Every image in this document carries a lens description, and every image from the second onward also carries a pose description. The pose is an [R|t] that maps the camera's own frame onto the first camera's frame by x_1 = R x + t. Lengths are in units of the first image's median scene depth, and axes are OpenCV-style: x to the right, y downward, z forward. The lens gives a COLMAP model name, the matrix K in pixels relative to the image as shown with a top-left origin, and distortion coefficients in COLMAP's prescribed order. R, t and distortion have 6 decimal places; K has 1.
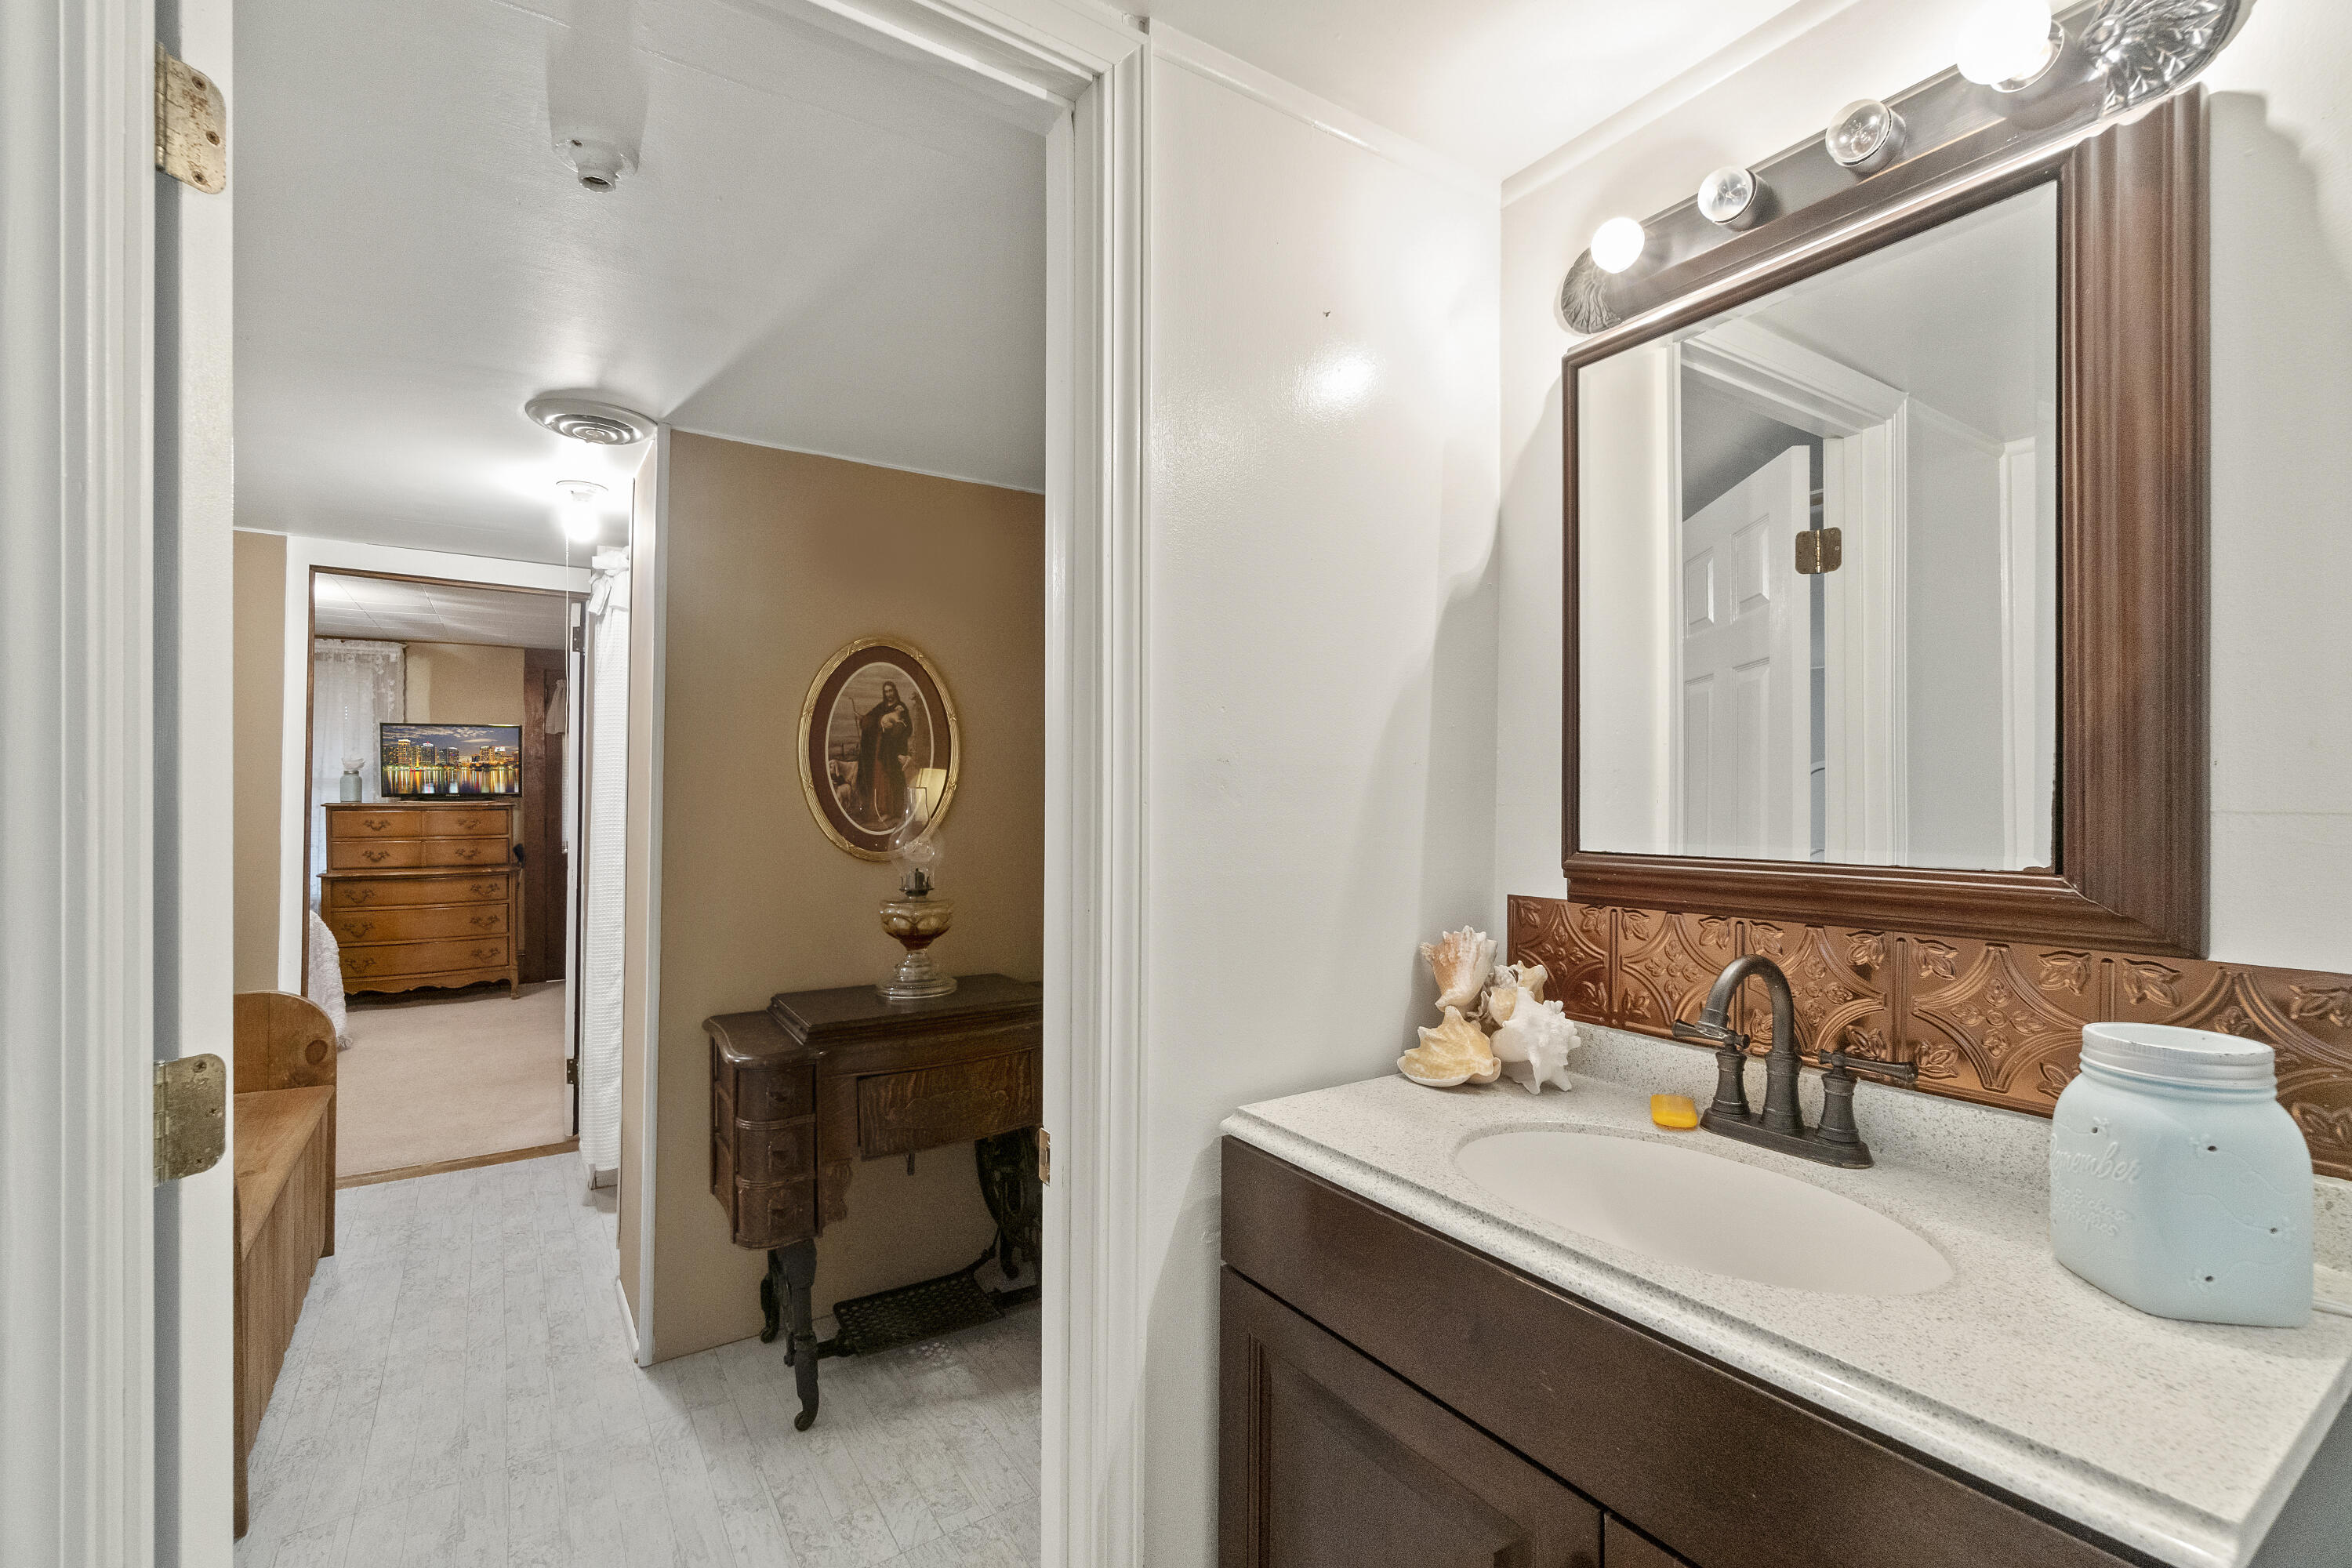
lens RADIAL K [[1053.5, 0, 1168.6], [0, 1053.5, 785.8], [0, 0, 1]] dist [-0.002912, 0.000340]
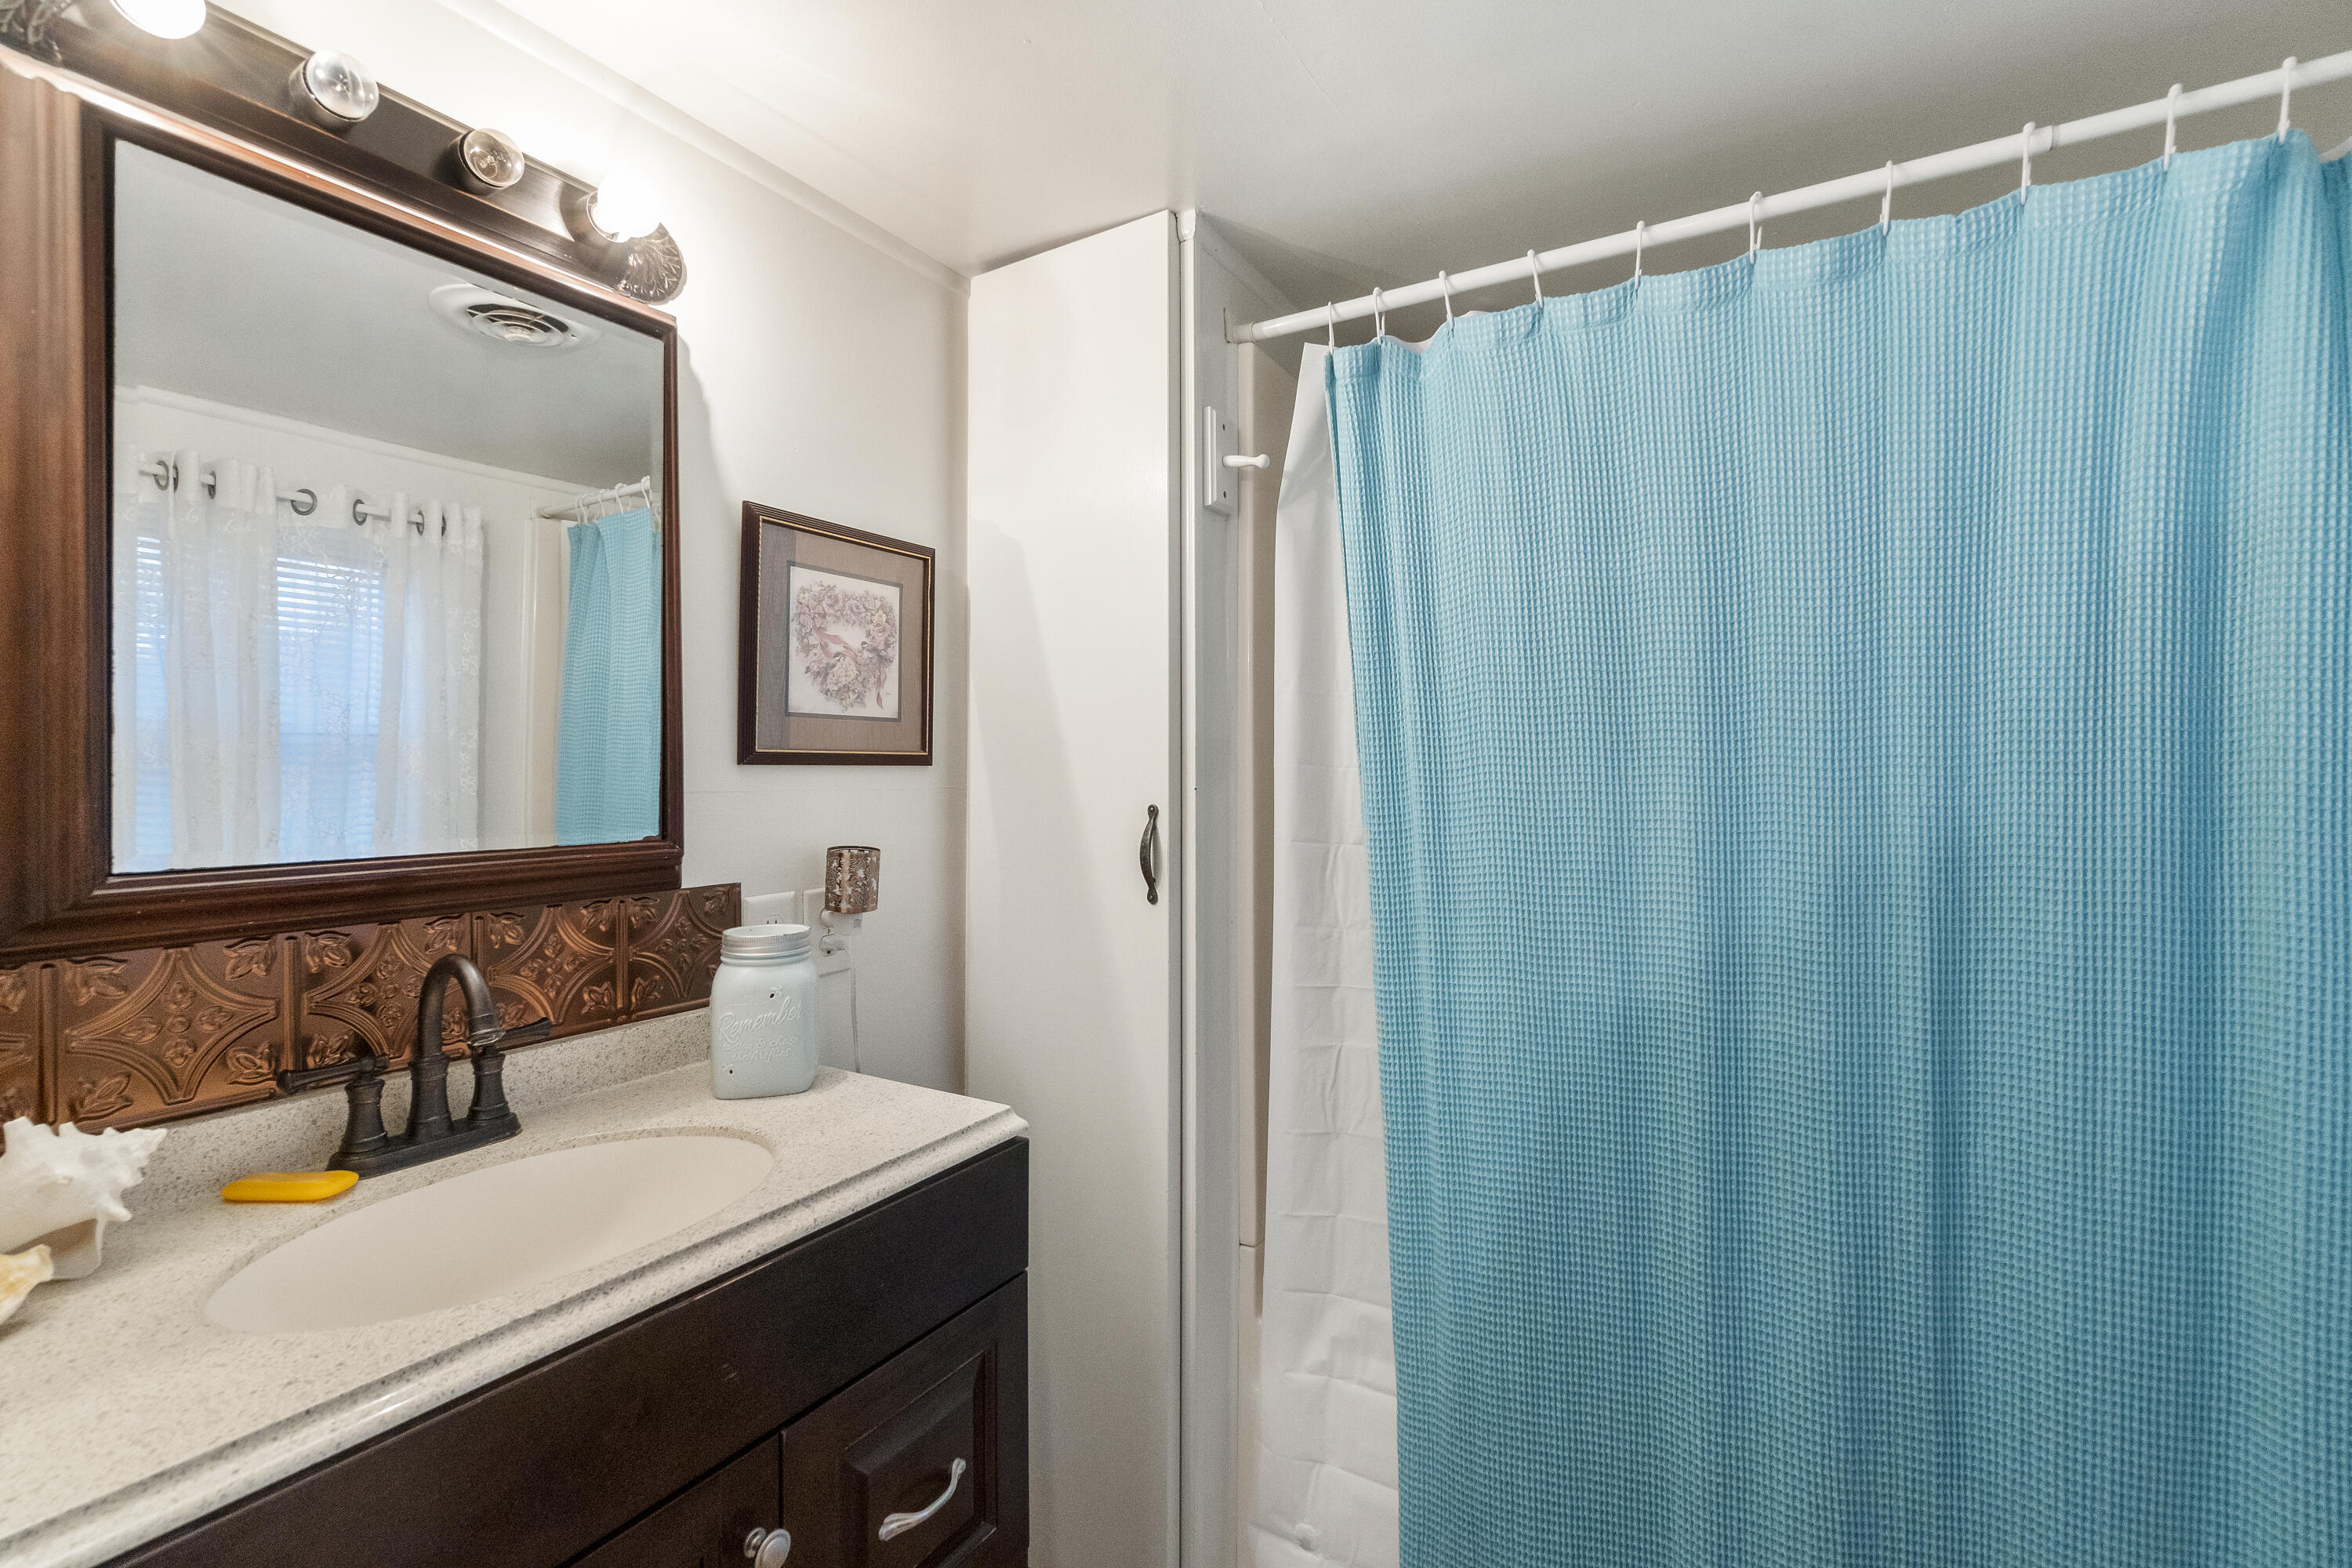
lens RADIAL K [[1053.5, 0, 1157.8], [0, 1053.5, 785.7], [0, 0, 1]] dist [-0.002912, 0.000340]
pose [[-0.436553, -0.008023, 0.899643, -0.555624], [-0.005663, 0.999965, 0.006170, 0.000343], [-0.899661, -0.002402, -0.436583, 0.832686]]
